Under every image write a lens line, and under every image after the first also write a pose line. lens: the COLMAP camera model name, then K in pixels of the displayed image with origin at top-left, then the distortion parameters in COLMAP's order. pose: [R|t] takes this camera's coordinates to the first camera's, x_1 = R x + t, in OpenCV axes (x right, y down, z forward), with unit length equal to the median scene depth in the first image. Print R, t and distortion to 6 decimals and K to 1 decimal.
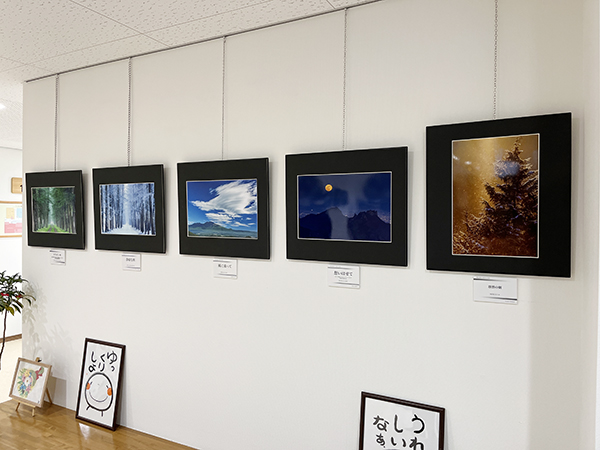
lens RADIAL K [[448.6, 0, 300.0], [0, 448.6, 225.0], [0, 0, 1]] dist [0.059400, -0.085176]
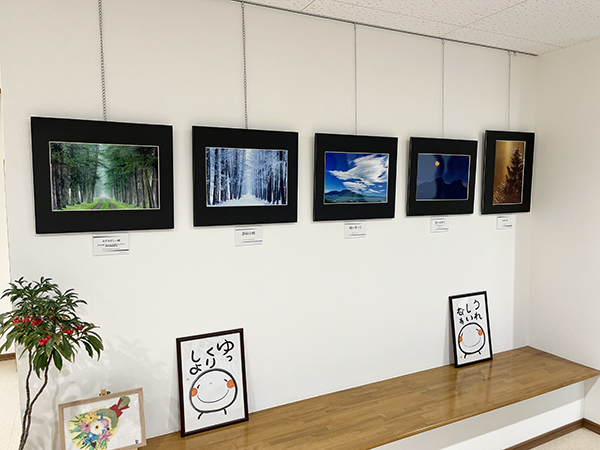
lens RADIAL K [[448.6, 0, 300.0], [0, 448.6, 225.0], [0, 0, 1]] dist [0.059400, -0.085176]
pose [[0.577959, -0.079794, 0.812155, -1.088340], [0.021393, 0.996348, 0.082667, -0.012954], [-0.815785, -0.030404, 0.577555, 0.408507]]
